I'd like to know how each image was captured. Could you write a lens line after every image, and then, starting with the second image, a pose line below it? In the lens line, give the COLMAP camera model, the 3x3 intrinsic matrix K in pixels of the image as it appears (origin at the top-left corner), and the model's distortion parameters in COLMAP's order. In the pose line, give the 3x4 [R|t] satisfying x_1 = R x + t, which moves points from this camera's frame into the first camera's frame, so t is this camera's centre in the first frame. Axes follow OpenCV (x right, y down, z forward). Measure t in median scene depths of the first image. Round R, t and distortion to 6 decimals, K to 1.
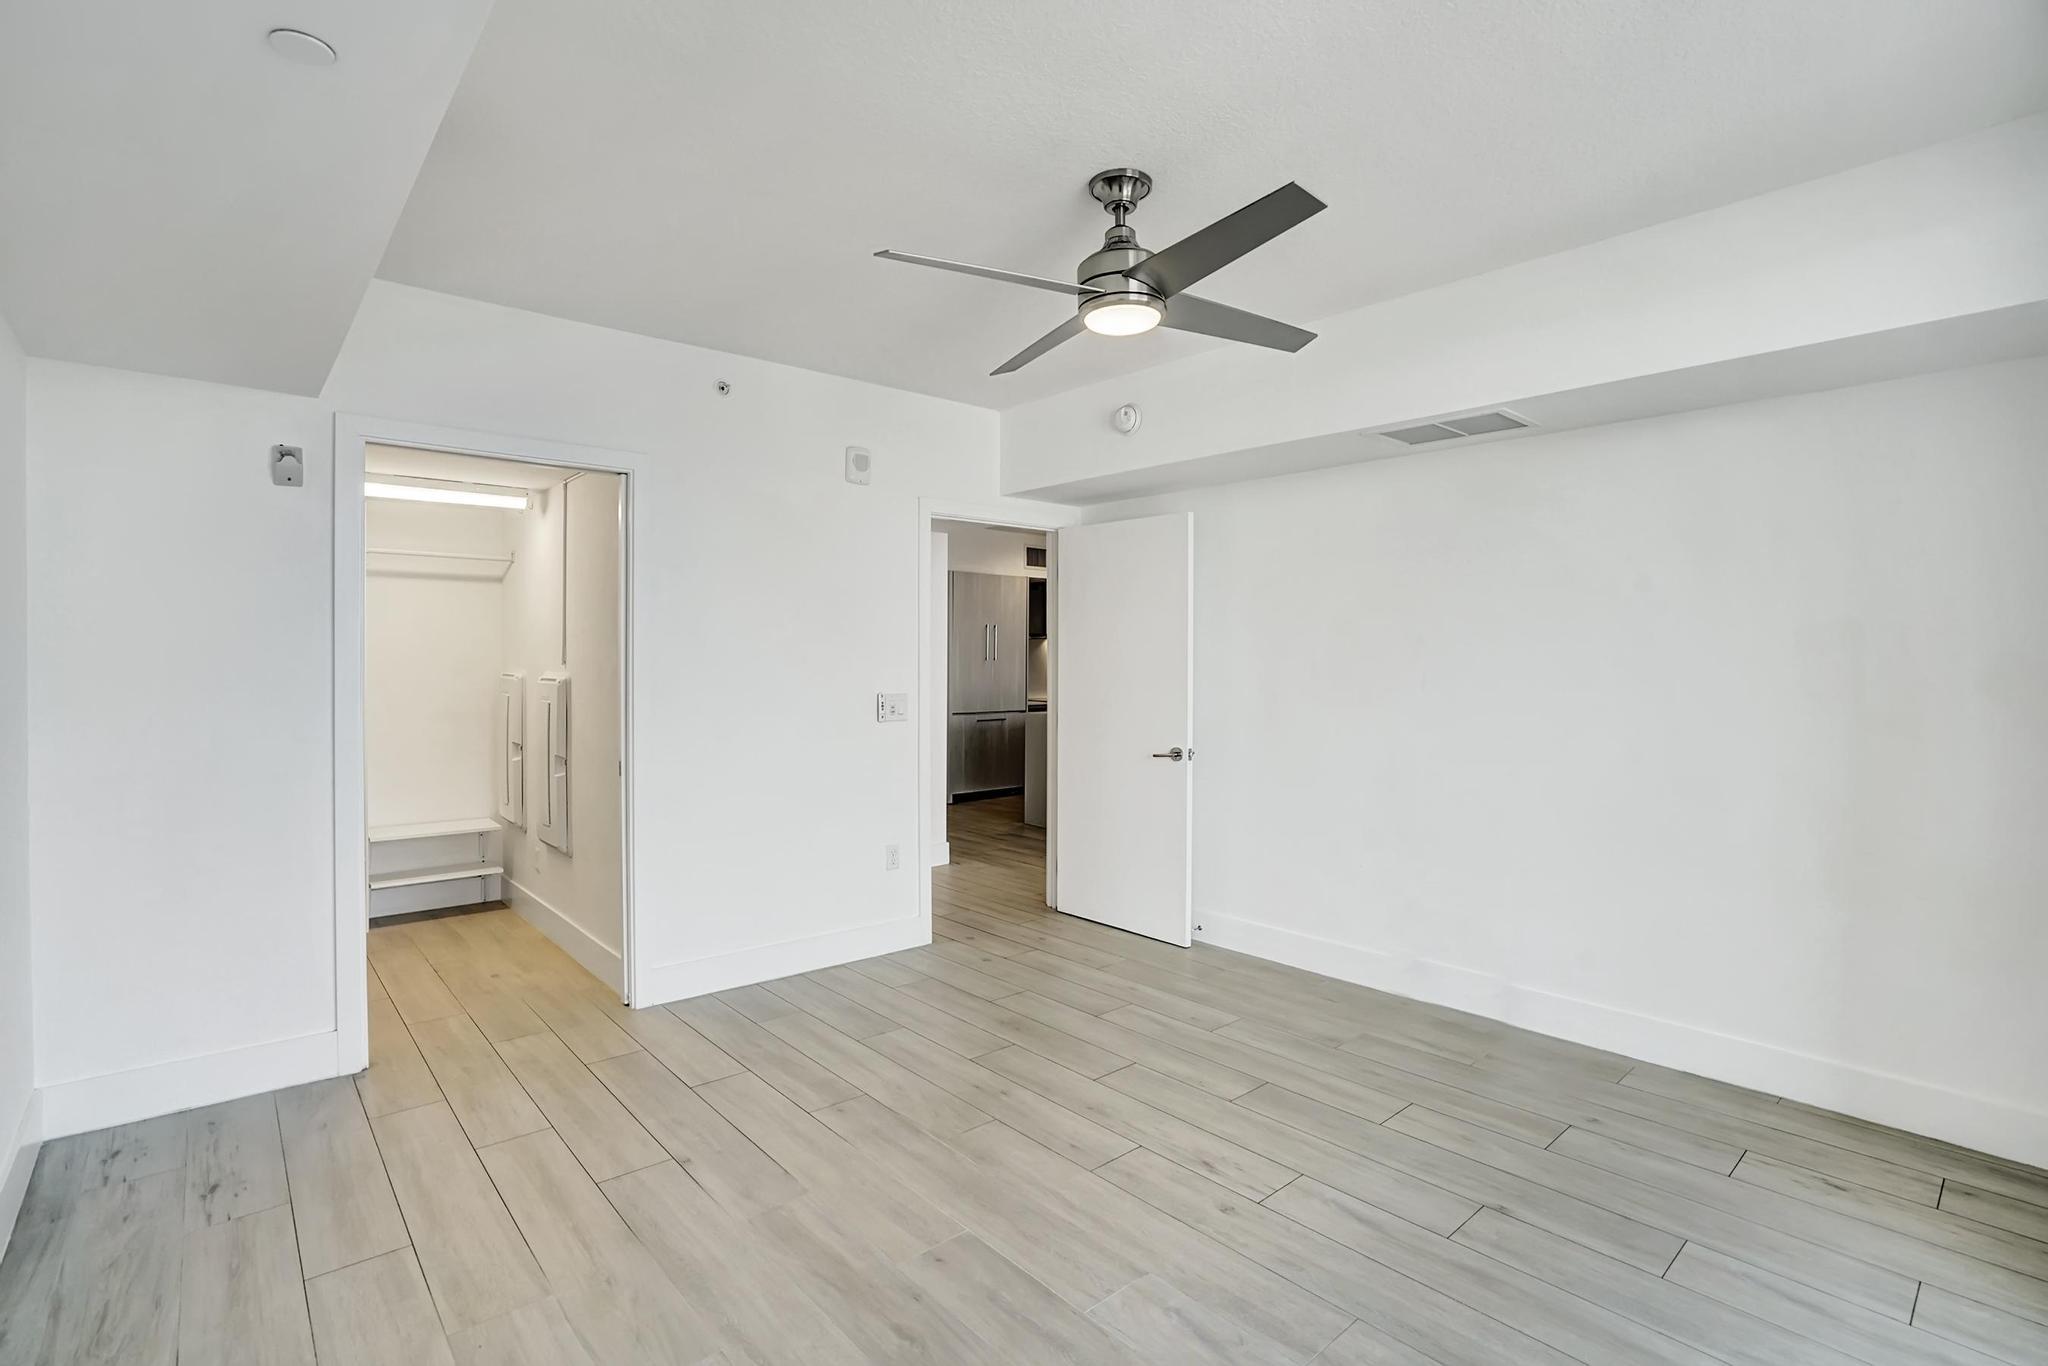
lens RADIAL K [[951.5, 0, 1024.0], [0, 951.5, 683.0], [0, 0, 1]] dist [-0.055043, 0.021554]
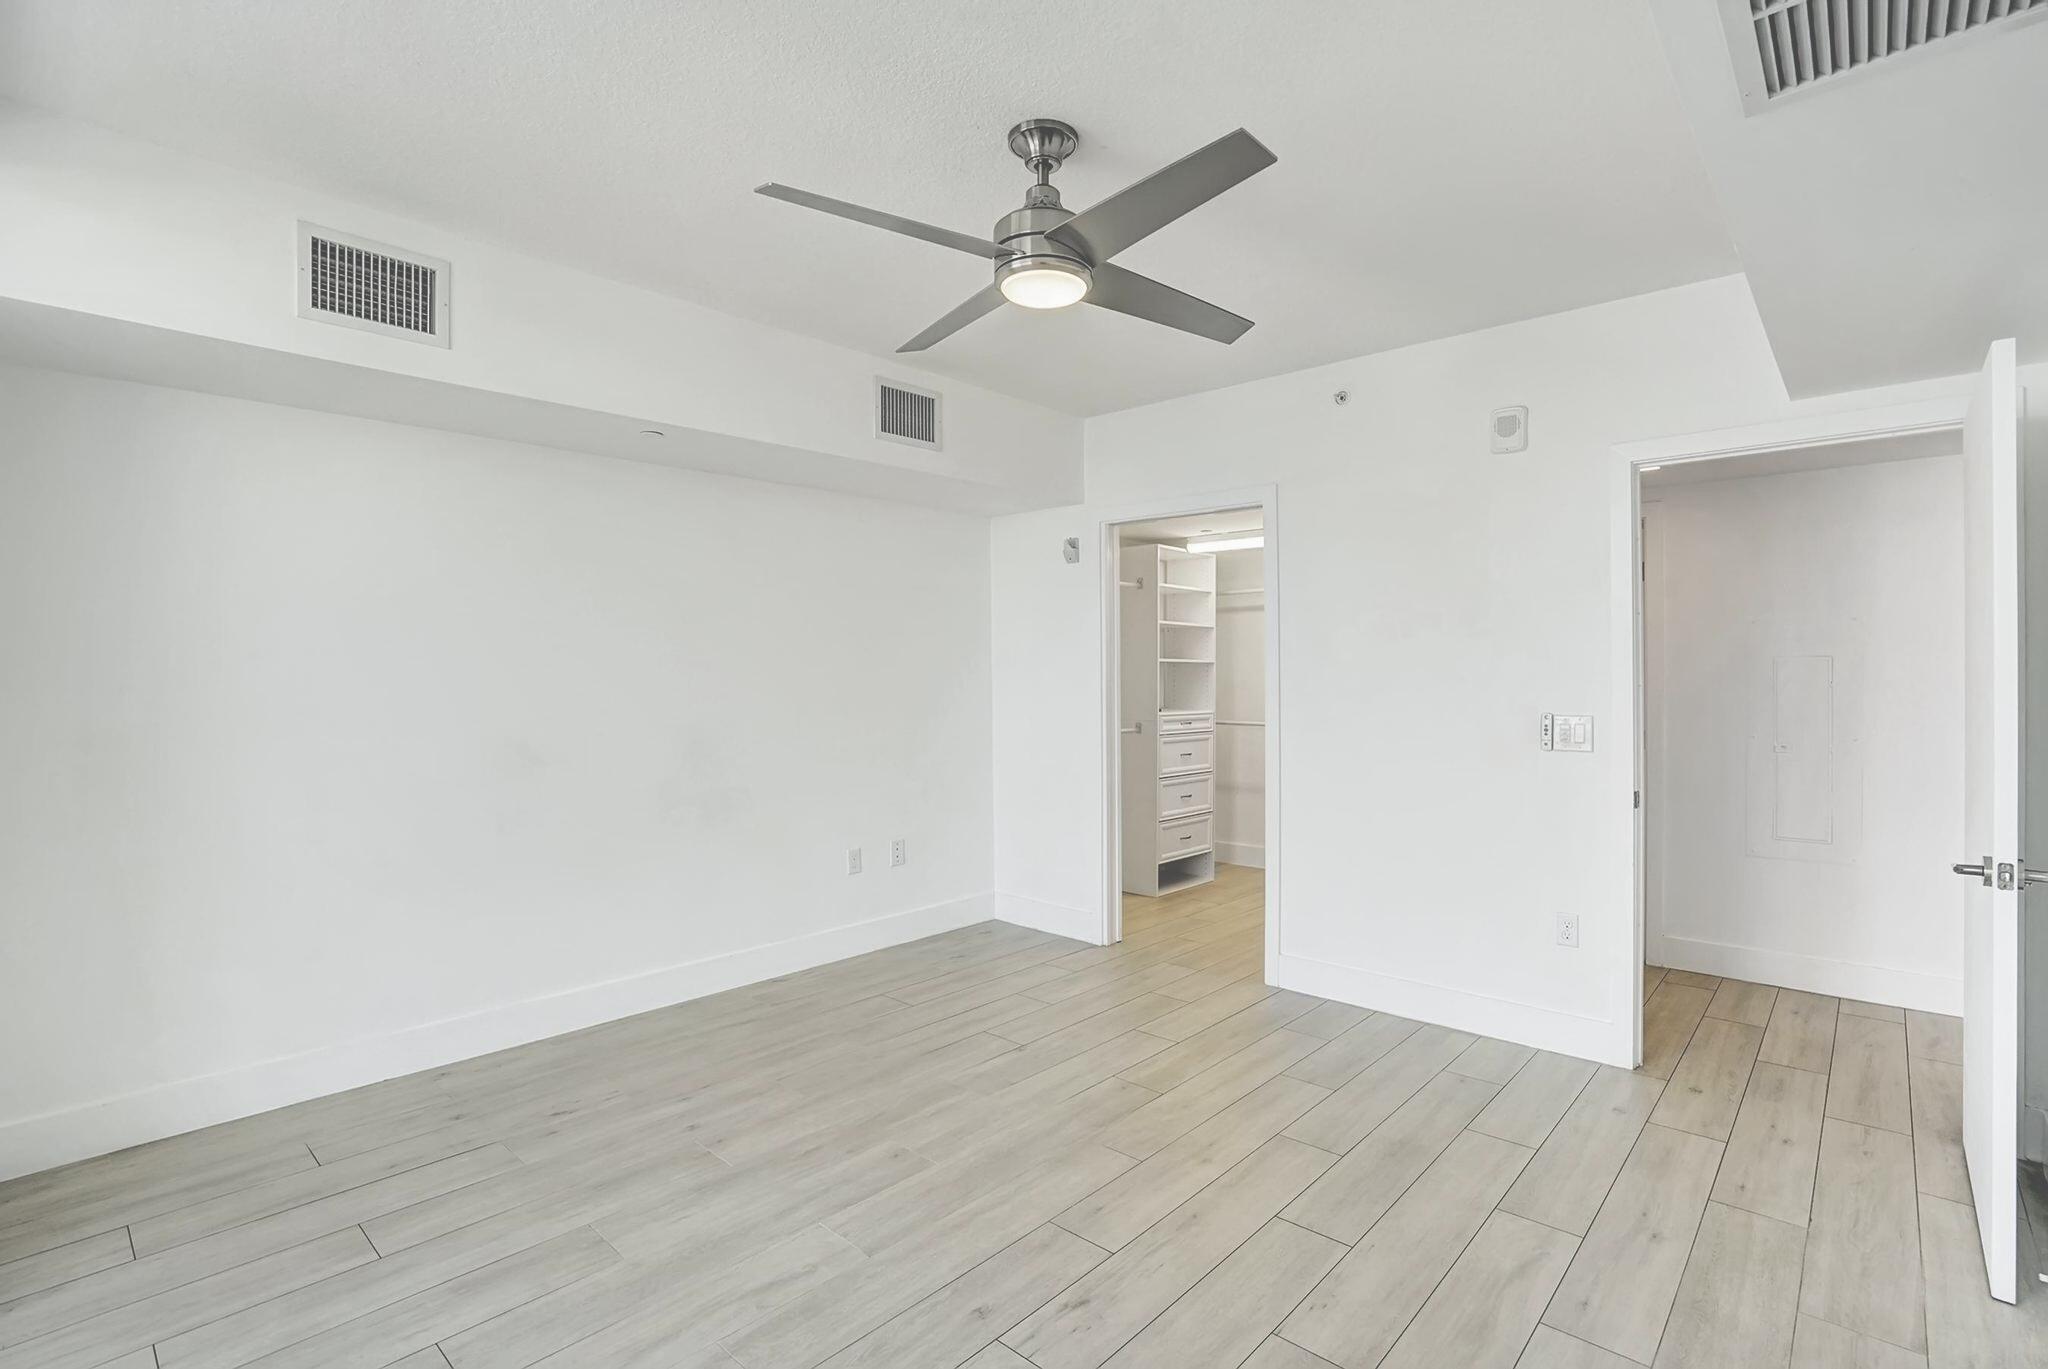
lens RADIAL K [[965.2, 0, 1067.0], [0, 965.2, 690.0], [0, 0, 1]] dist [-0.054878, 0.000157]
pose [[0.128038, 0.011228, -0.991706, 0.899258], [-0.025610, 0.999640, 0.008011, -0.006320], [0.991439, 0.024372, 0.128280, 0.807851]]
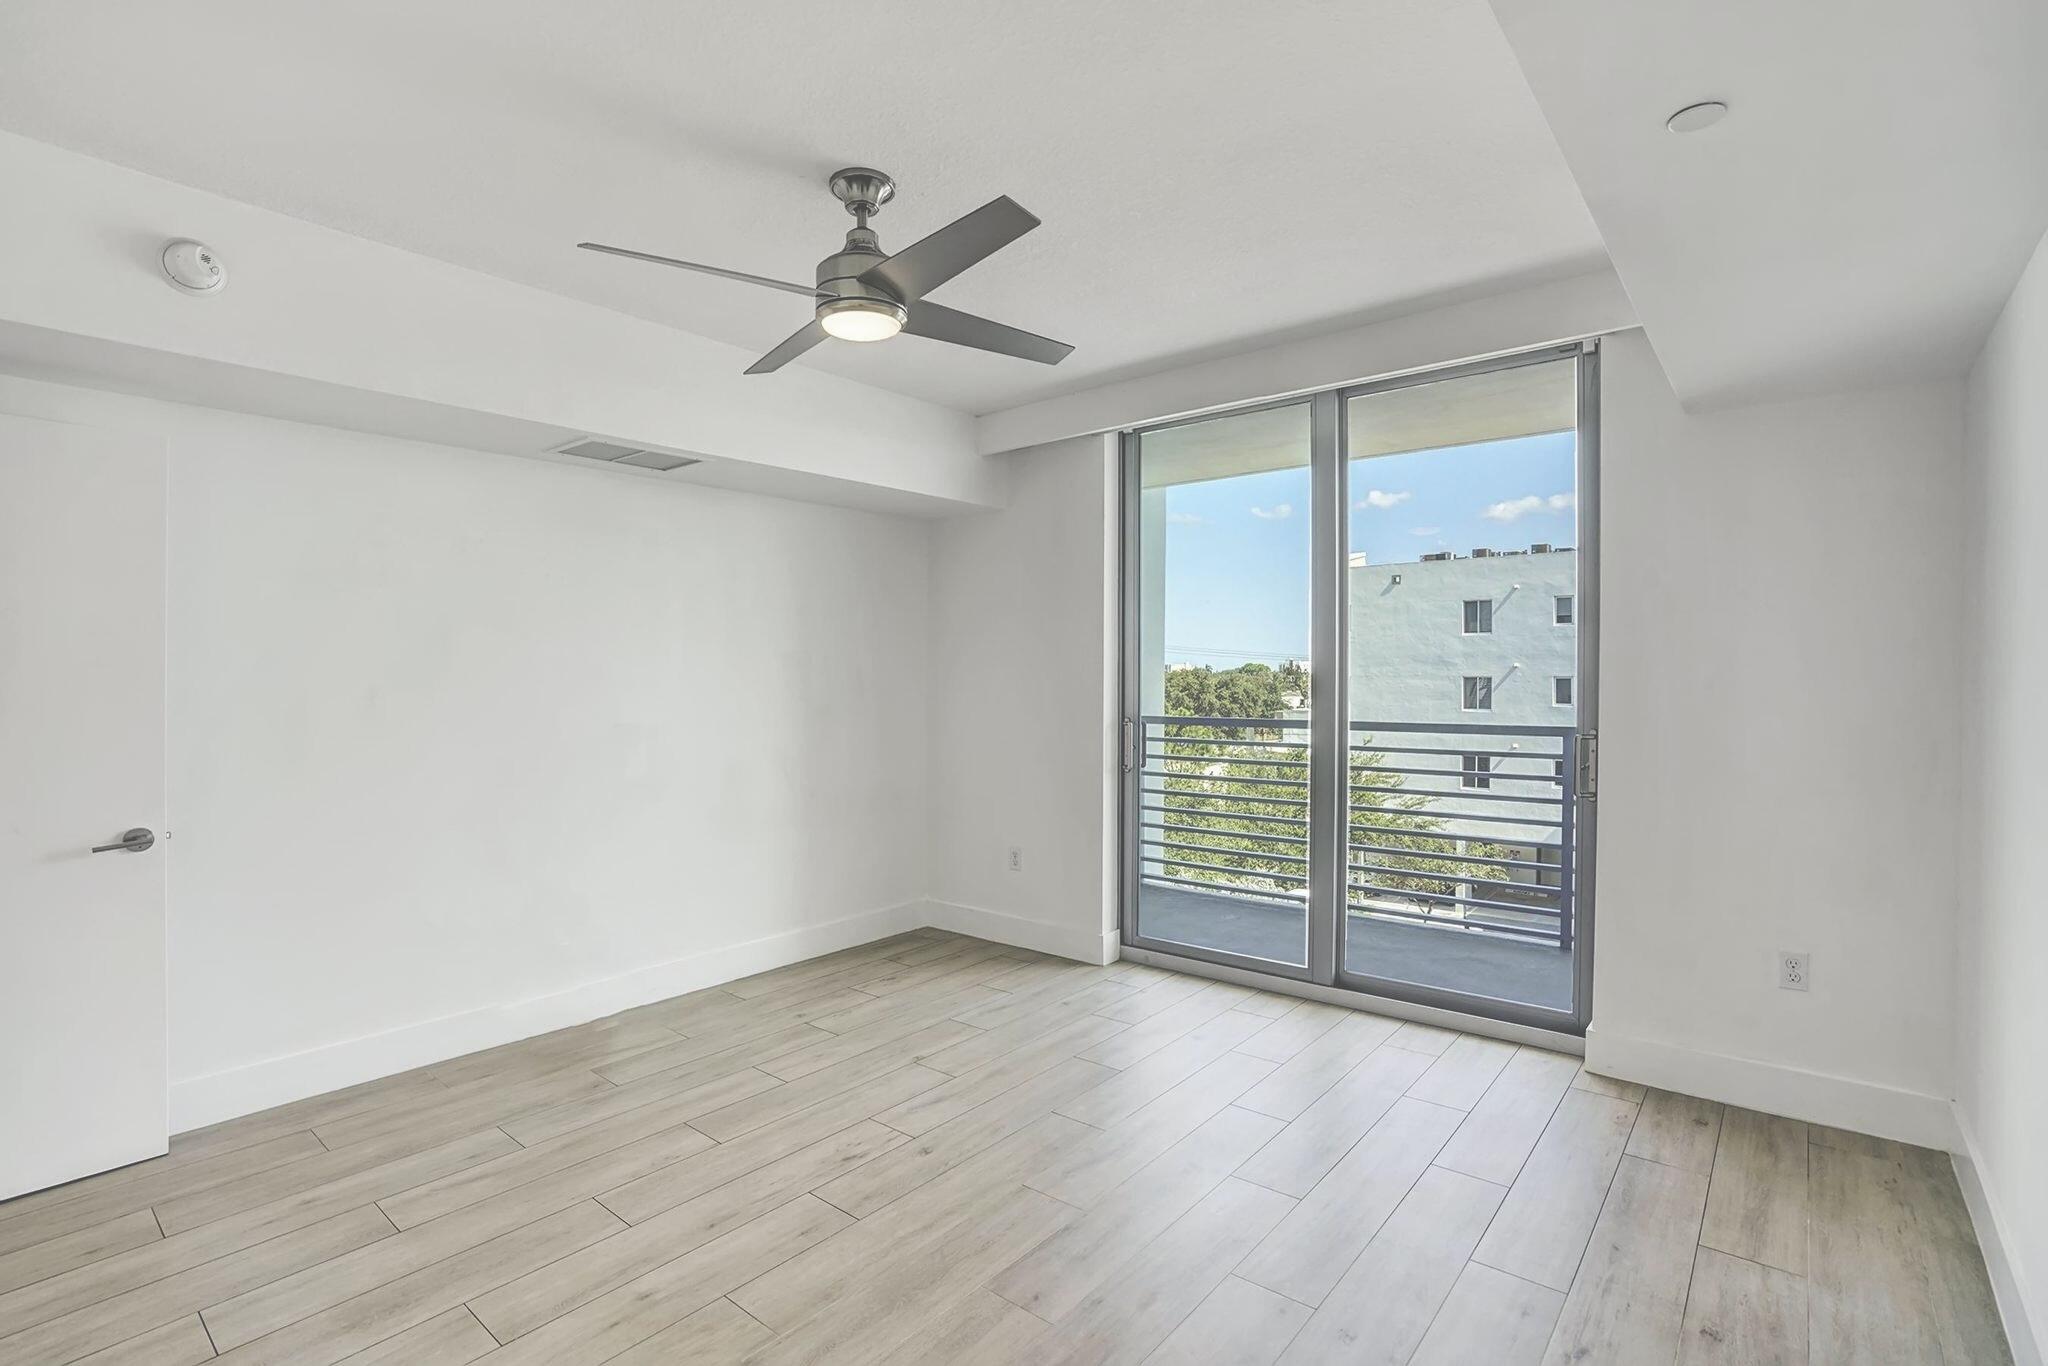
lens RADIAL K [[951.5, 0, 1024.0], [0, 951.5, 683.0], [0, 0, 1]] dist [-0.055043, 0.021554]
pose [[-0.146816, -0.006884, 0.989140, -0.791965], [0.030484, 0.999469, 0.011481, -0.016983], [-0.988694, 0.031838, -0.146528, 0.872770]]
